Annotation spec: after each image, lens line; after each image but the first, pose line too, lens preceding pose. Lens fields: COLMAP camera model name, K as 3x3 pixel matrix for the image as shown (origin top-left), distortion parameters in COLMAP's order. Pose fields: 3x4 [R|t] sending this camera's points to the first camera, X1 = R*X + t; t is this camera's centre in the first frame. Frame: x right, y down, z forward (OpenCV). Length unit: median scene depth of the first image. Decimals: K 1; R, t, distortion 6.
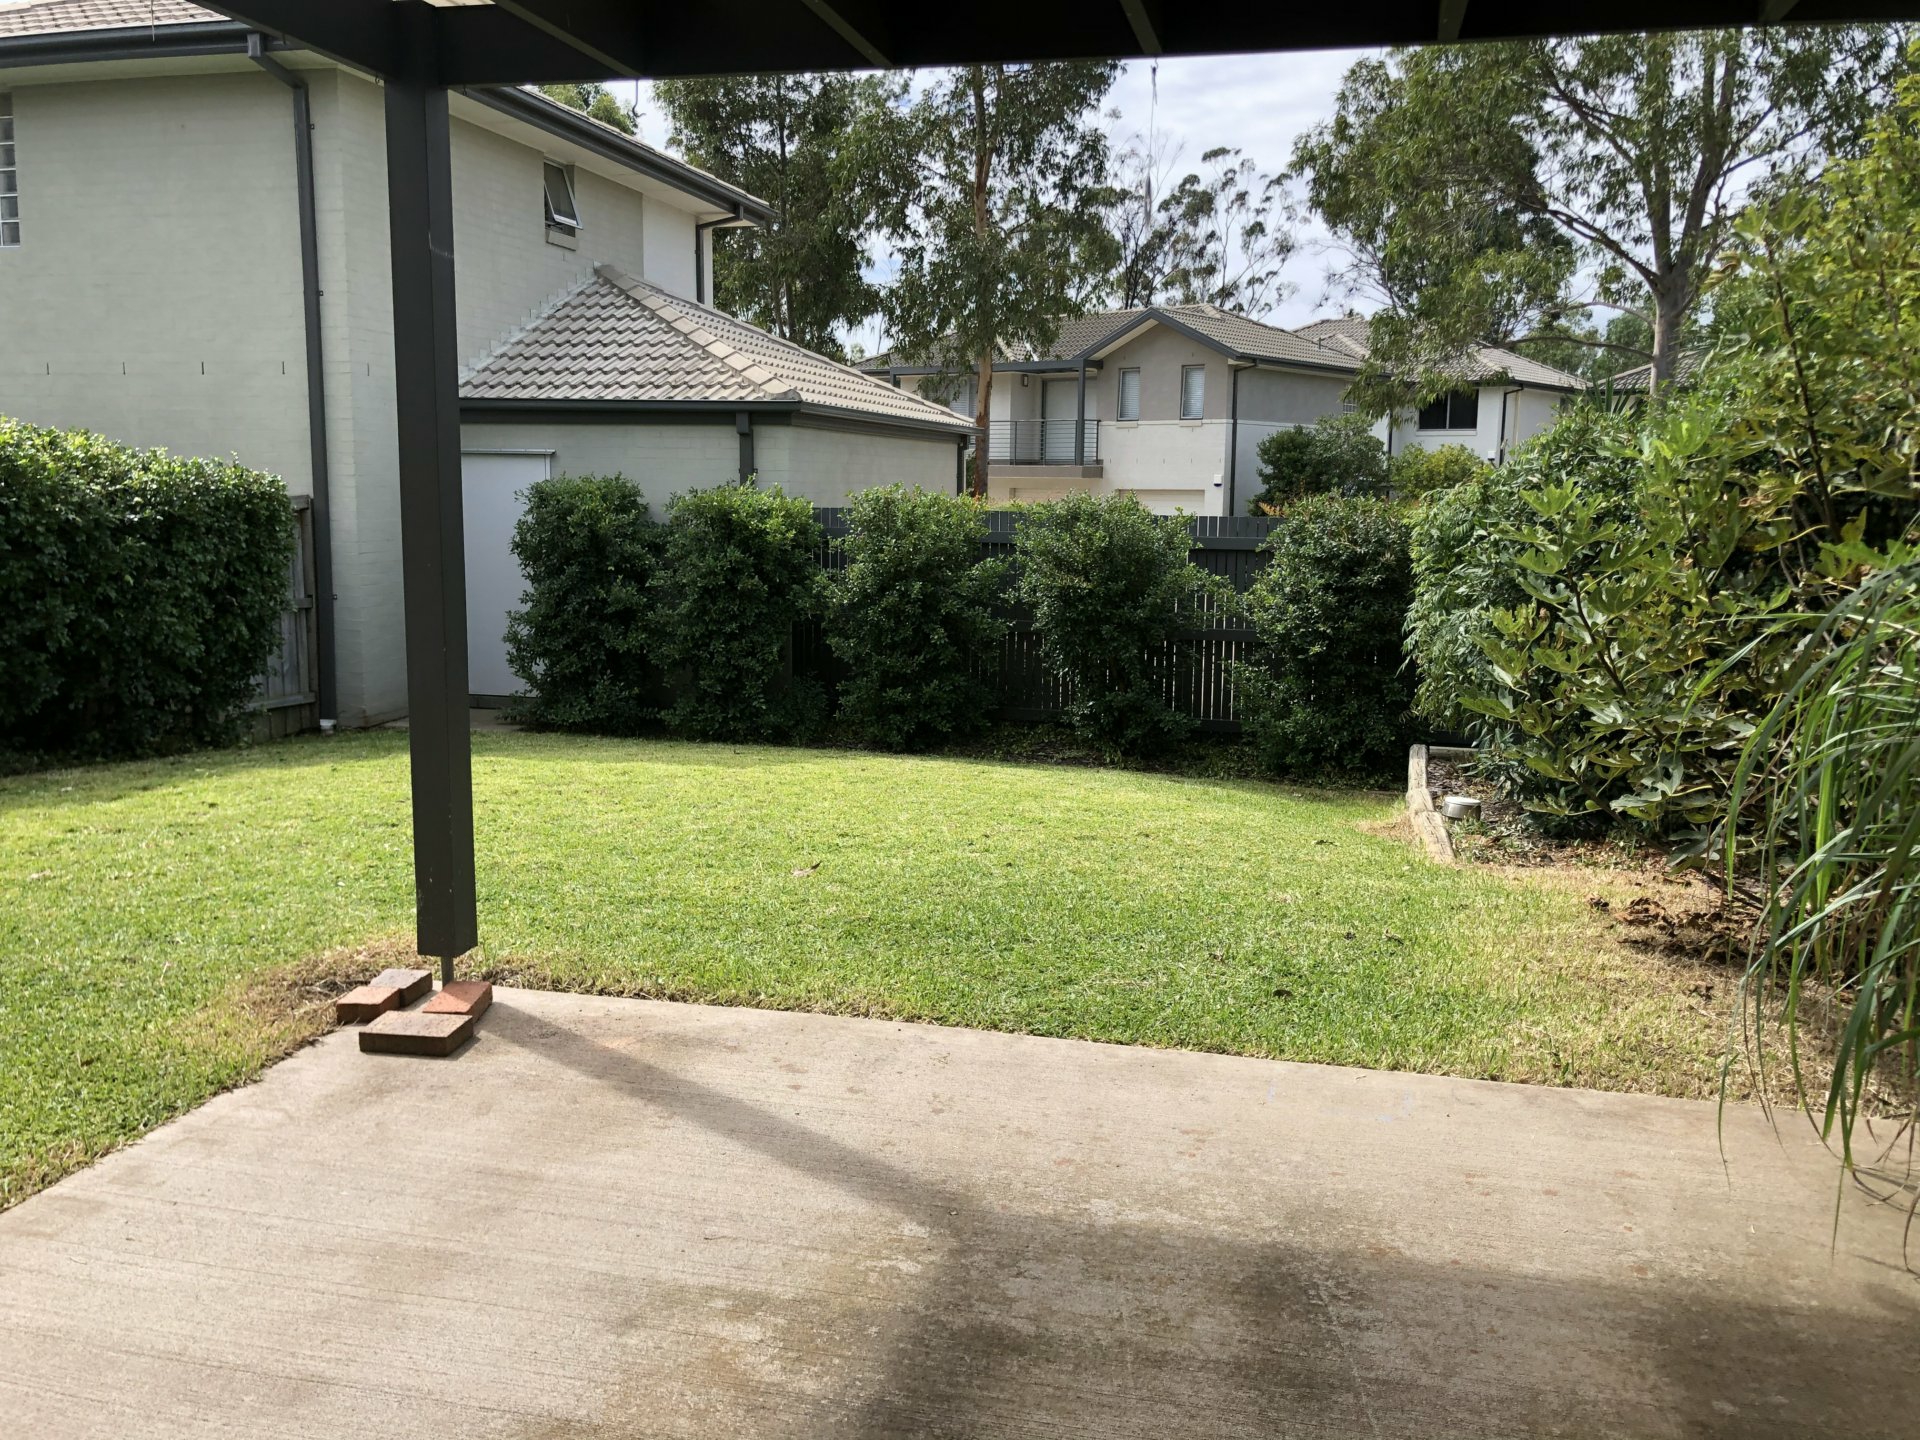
lens RADIAL K [[1581.8, 0, 961.7], [0, 1581.8, 717.2], [0, 0, 1]] dist [-0.001365, 0.020093]
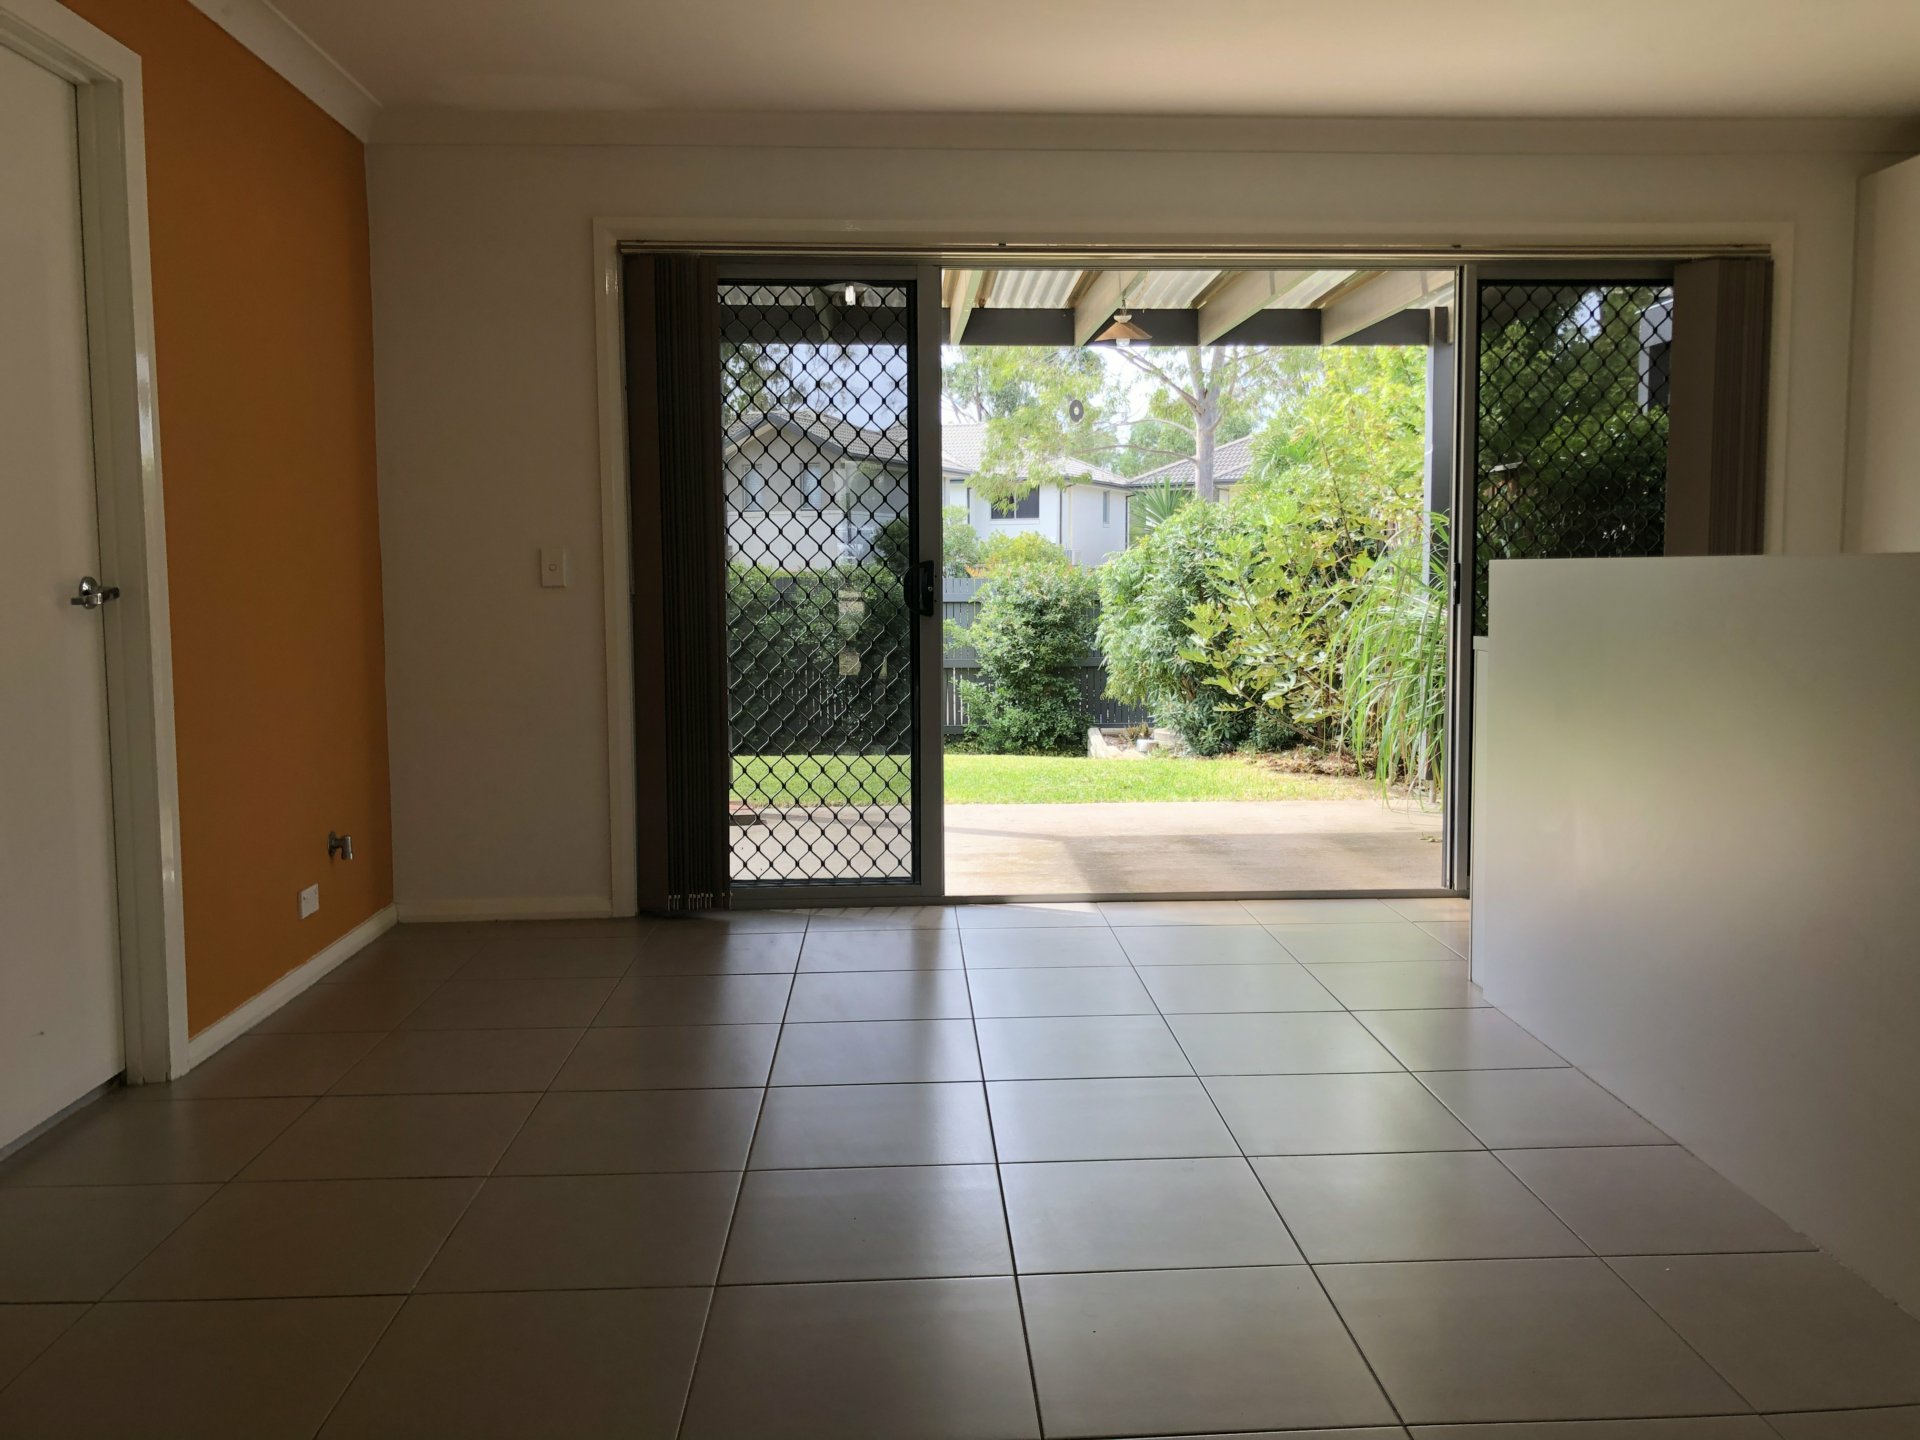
lens RADIAL K [[1581.8, 0, 959.7], [0, 1581.8, 718.5], [0, 0, 1]] dist [-0.001365, 0.020093]
pose [[0.961105, -0.043586, 0.272721, -0.223696], [0.058866, 0.997107, -0.048095, 0.069629], [-0.269835, 0.062278, 0.960890, -0.361251]]
